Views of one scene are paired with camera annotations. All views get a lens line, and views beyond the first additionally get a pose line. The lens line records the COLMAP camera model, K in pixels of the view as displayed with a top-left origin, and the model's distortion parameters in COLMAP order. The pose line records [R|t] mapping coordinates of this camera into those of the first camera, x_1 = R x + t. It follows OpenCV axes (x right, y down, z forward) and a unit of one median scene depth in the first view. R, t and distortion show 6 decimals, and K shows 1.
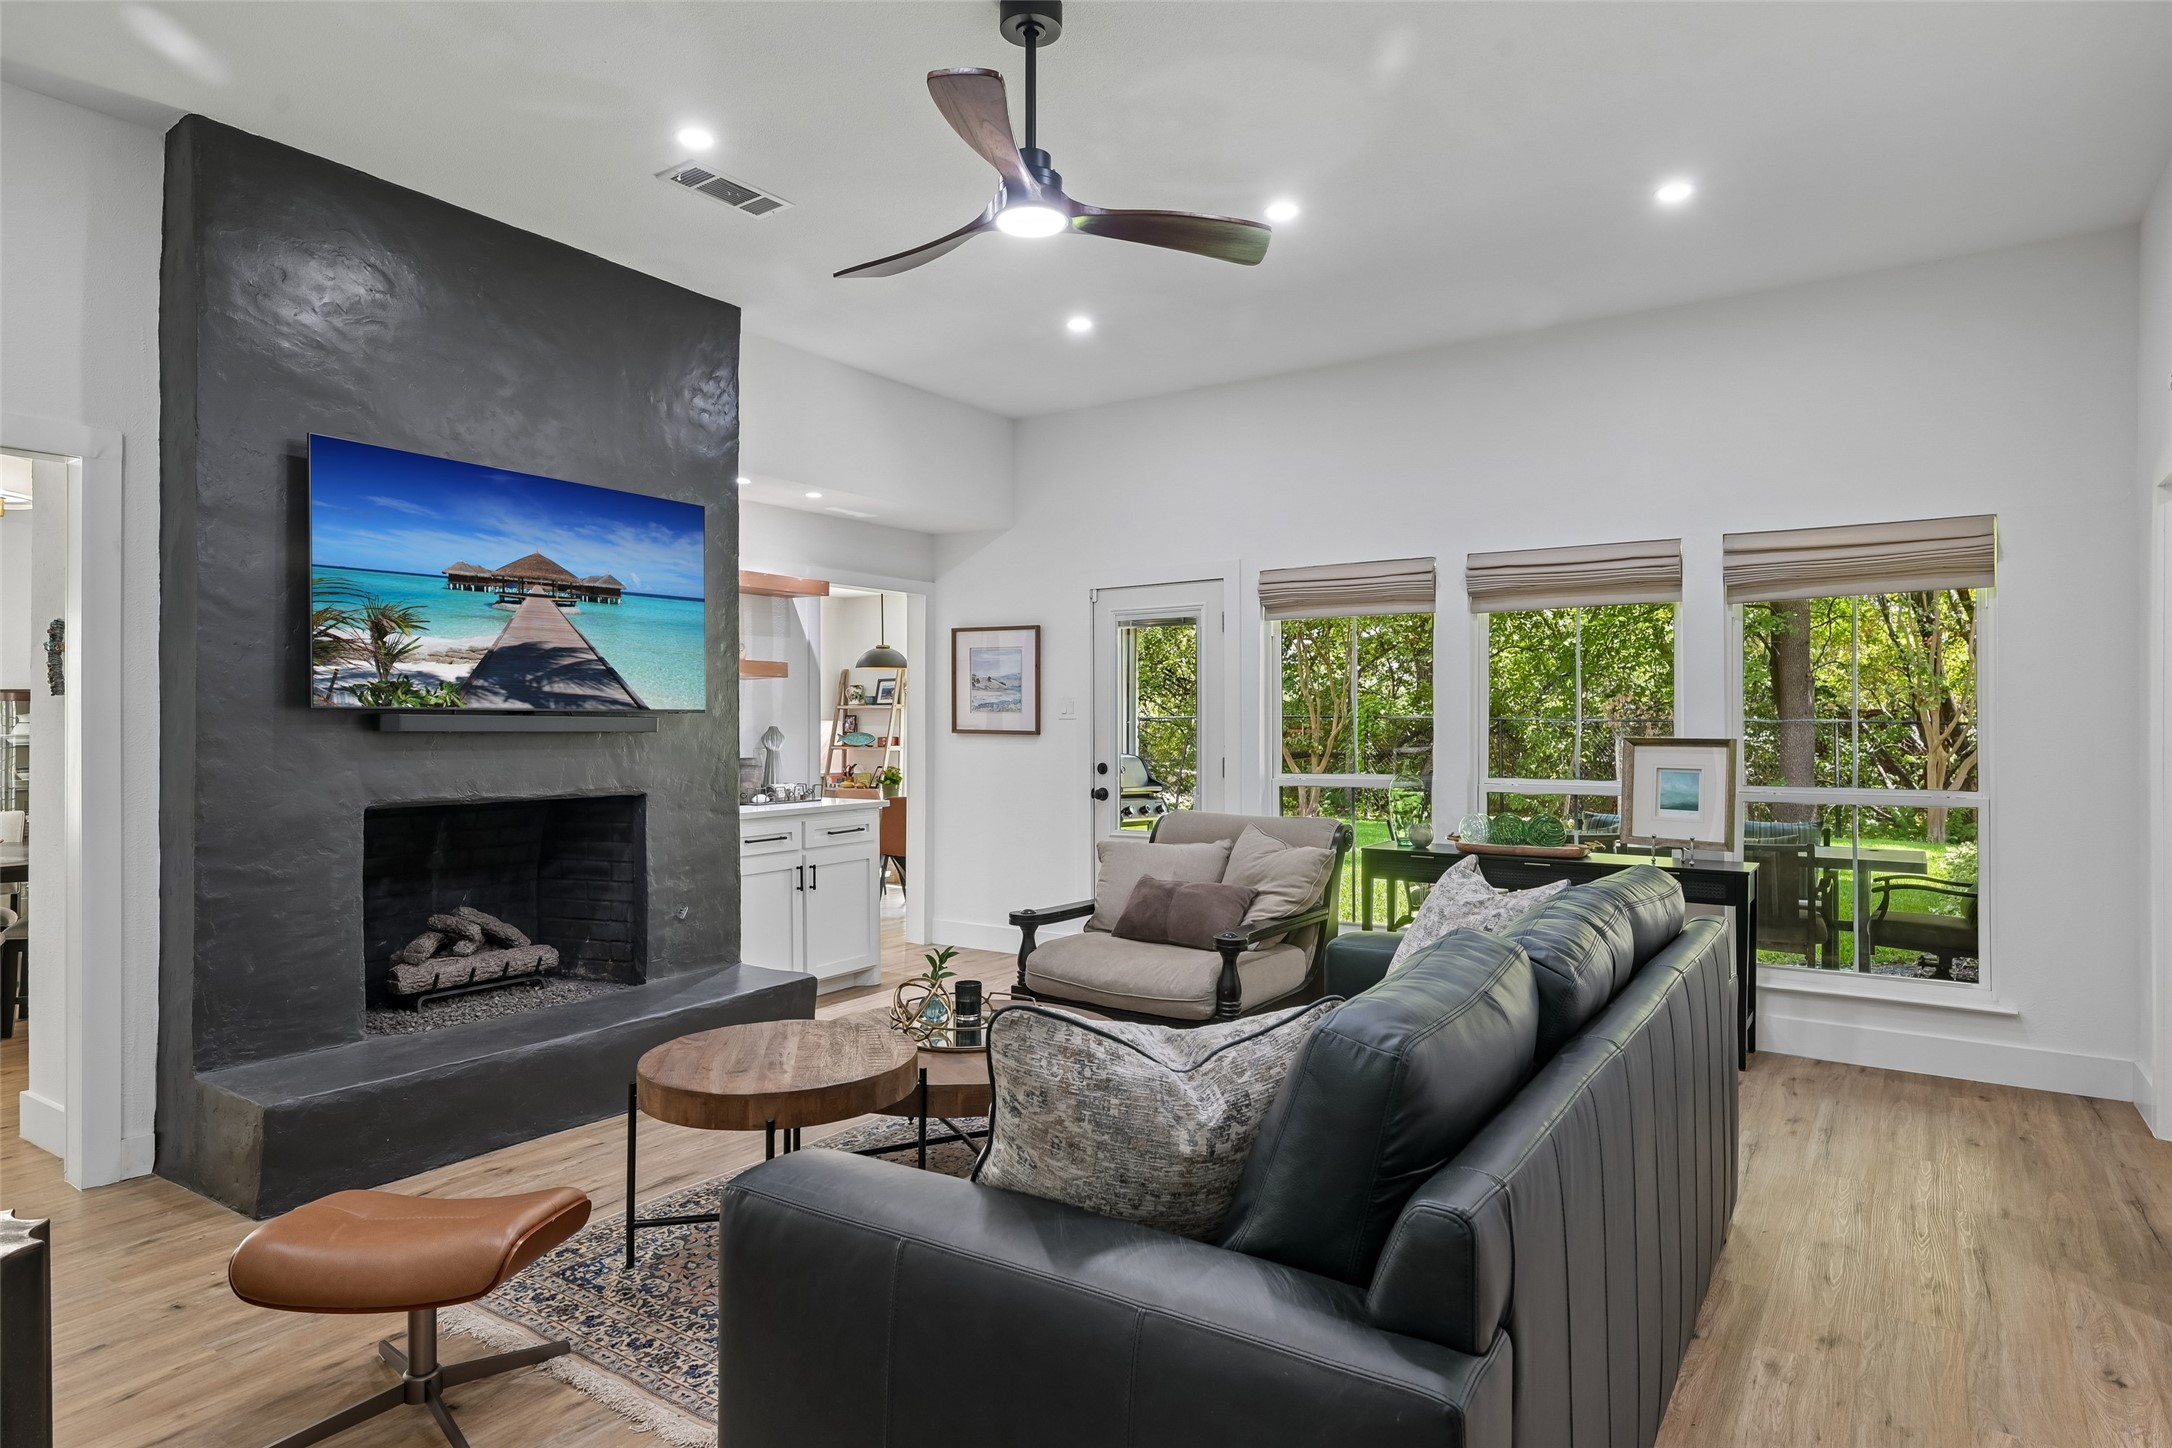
lens RADIAL K [[1211.7, 0, 1089.1], [0, 1211.7, 718.3], [0, 0, 1]] dist [-0.003139, -0.000360]
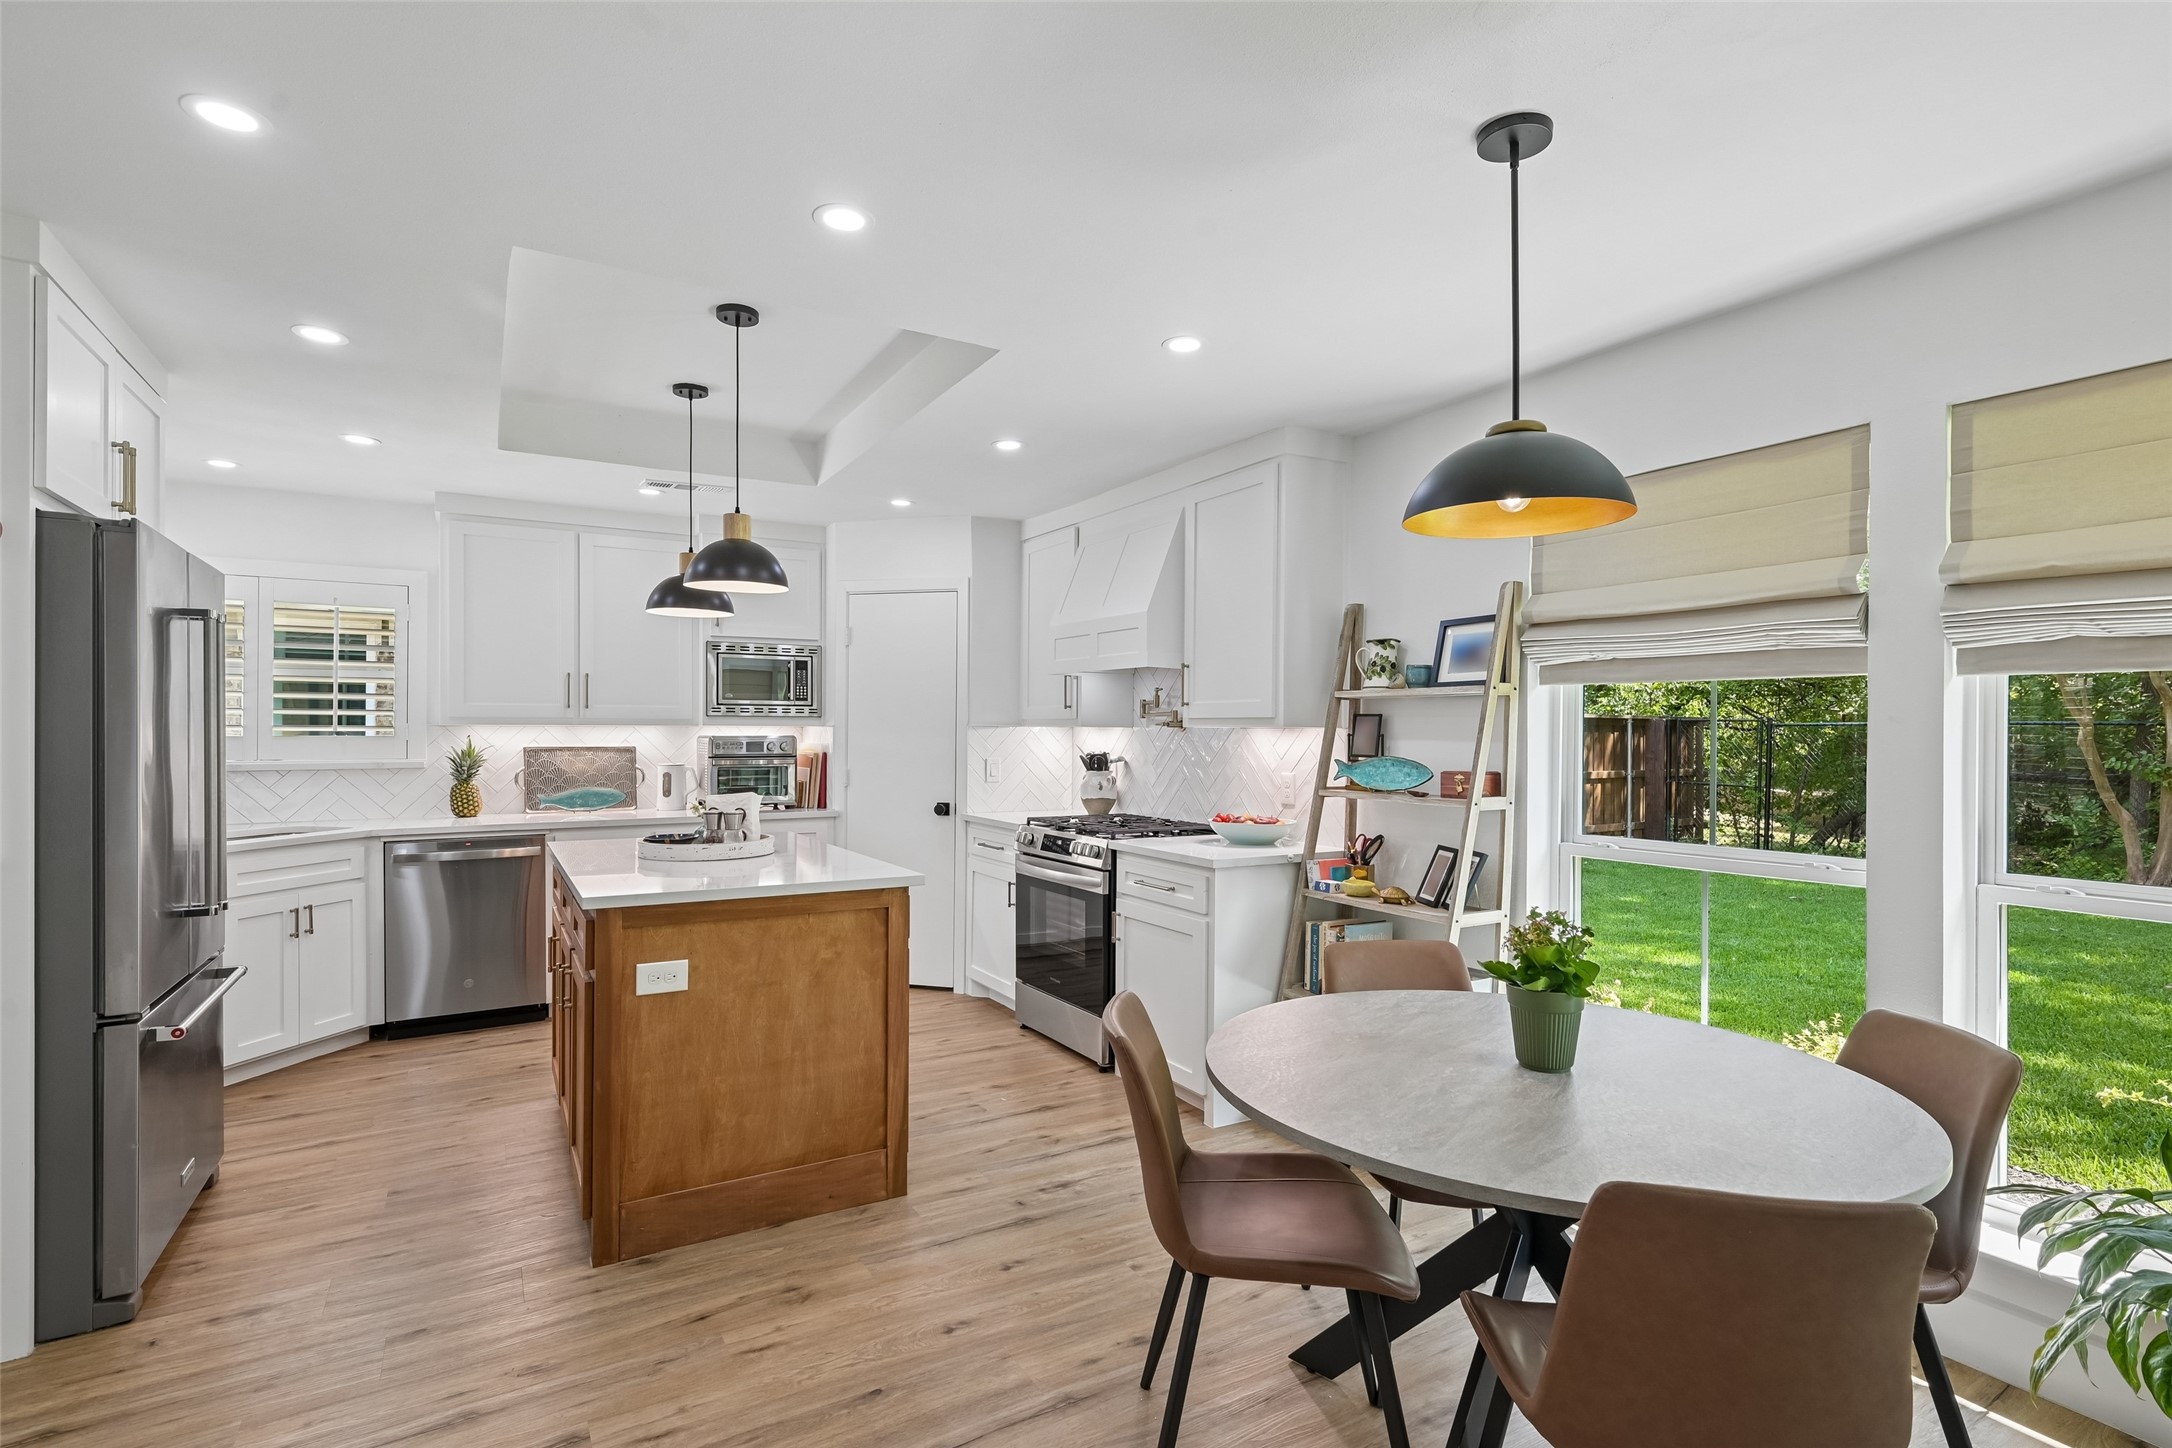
lens RADIAL K [[1052.6, 0, 1075.8], [0, 1052.6, 726.4], [0, 0, 1]] dist [-0.000190, 0.000124]
pose [[0.901701, 0.006139, -0.432317, -0.310541], [-0.005152, 0.999981, 0.003456, 0.002148], [0.432330, -0.000889, 0.901715, 1.496565]]
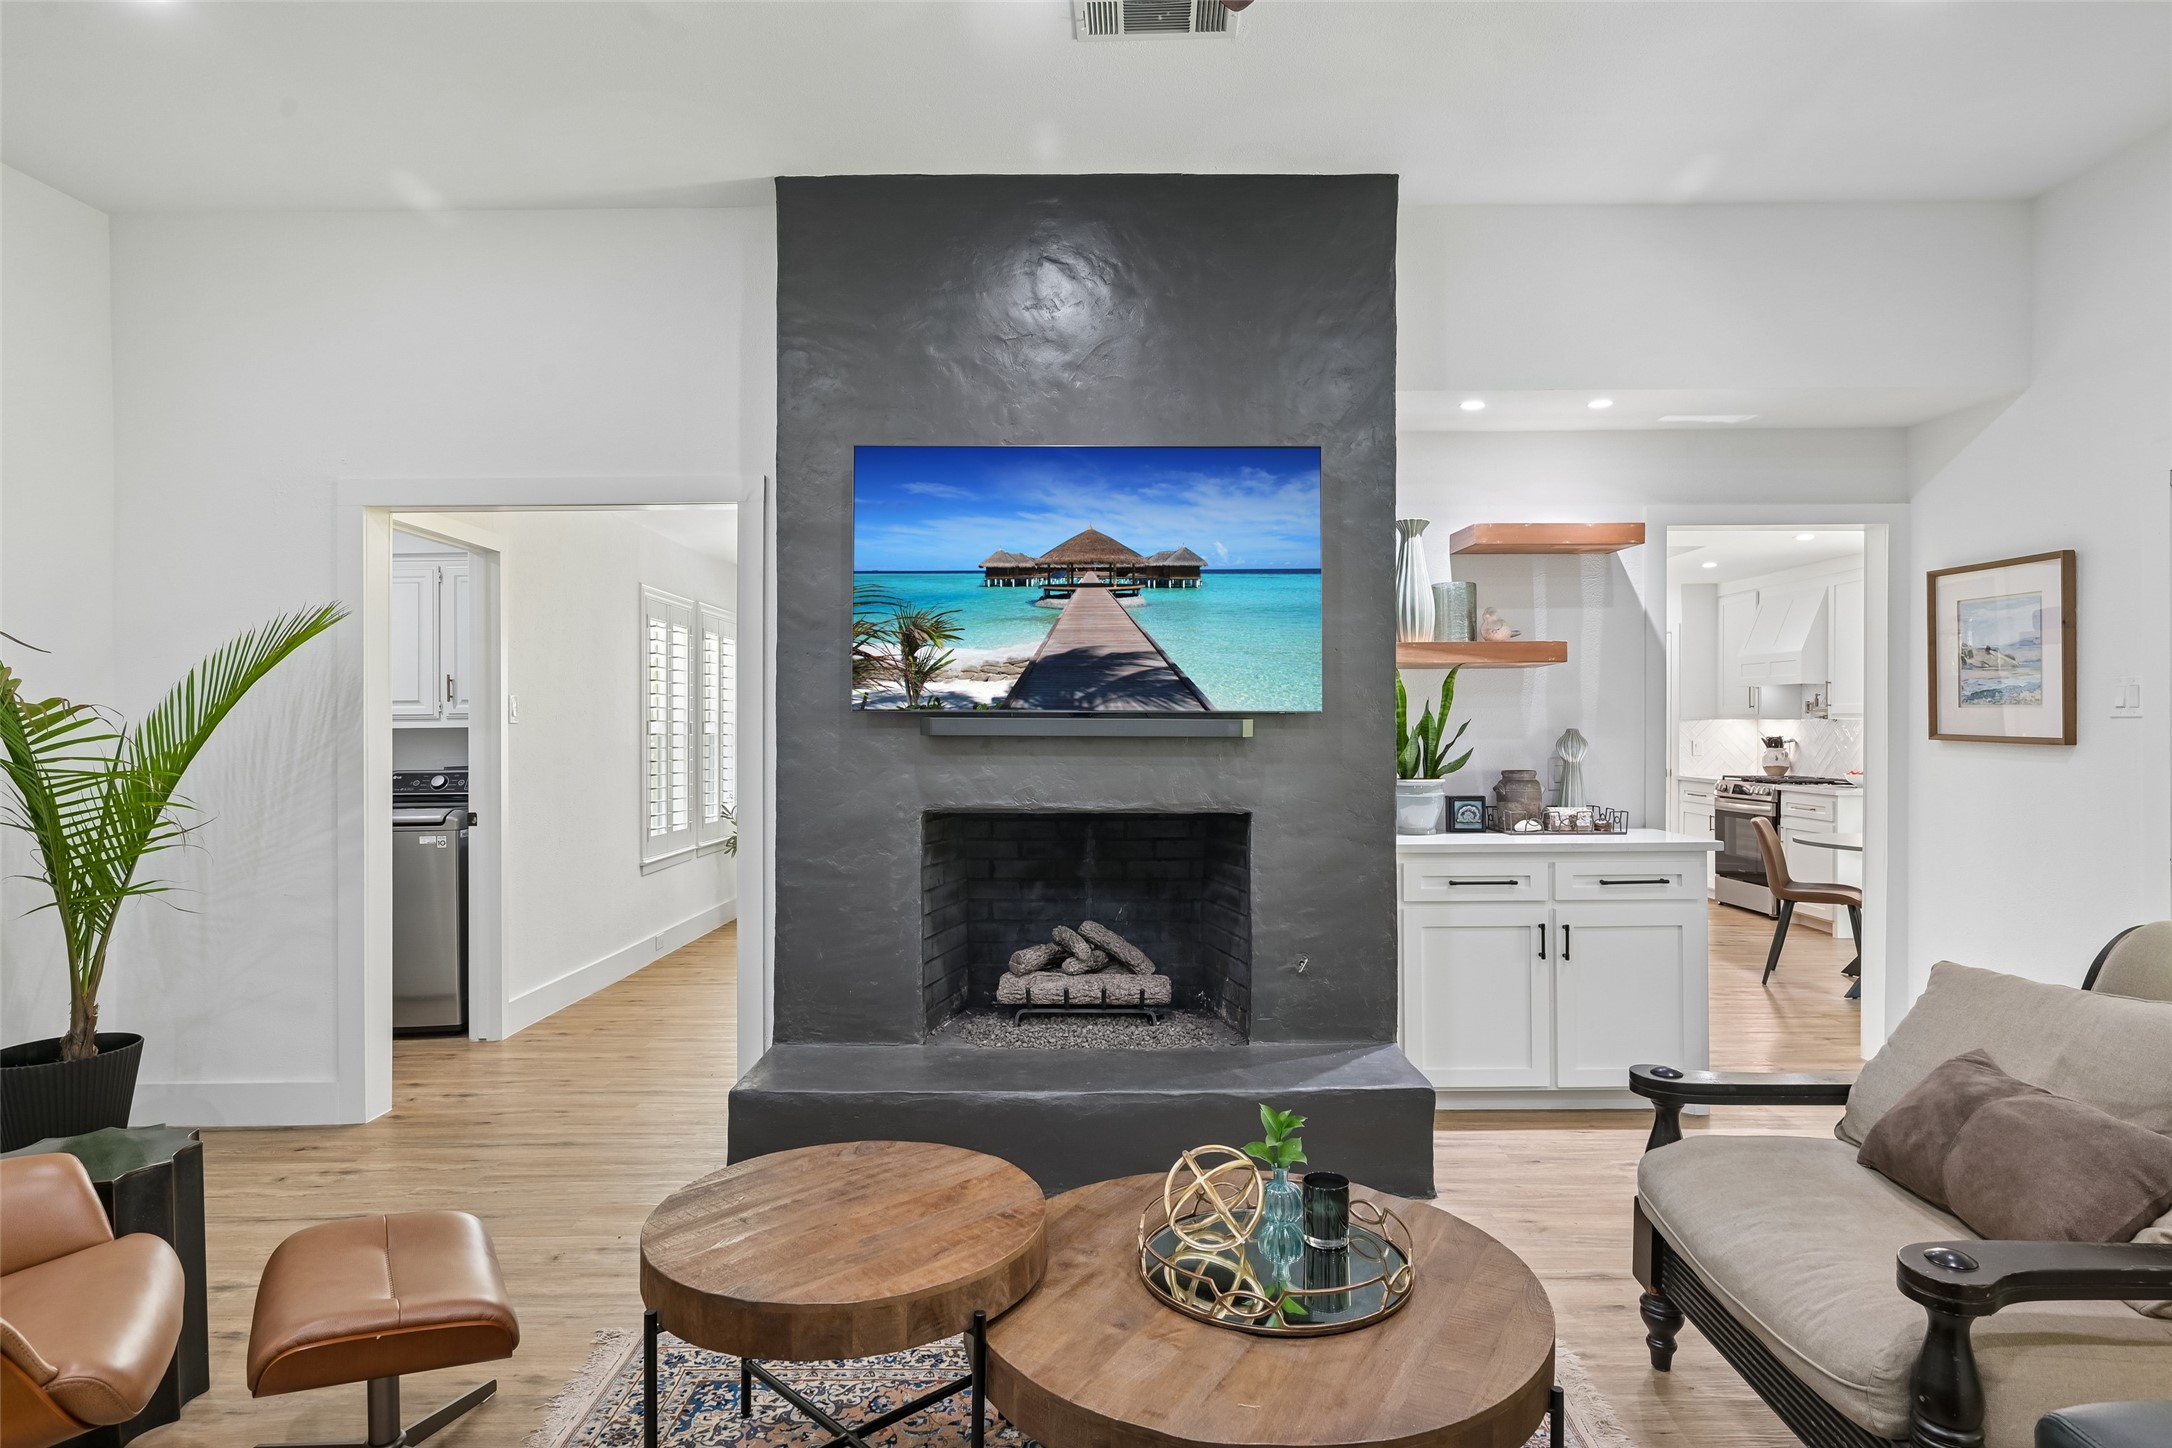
lens RADIAL K [[1195.9, 0, 1089.9], [0, 1195.9, 723.8], [0, 0, 1]] dist [0.003509, -0.003222]
pose [[0.554429, 0.001611, -0.832230, 0.249982], [0.005209, 0.999972, 0.005406, -0.002803], [0.832215, -0.007333, 0.554405, 0.471711]]
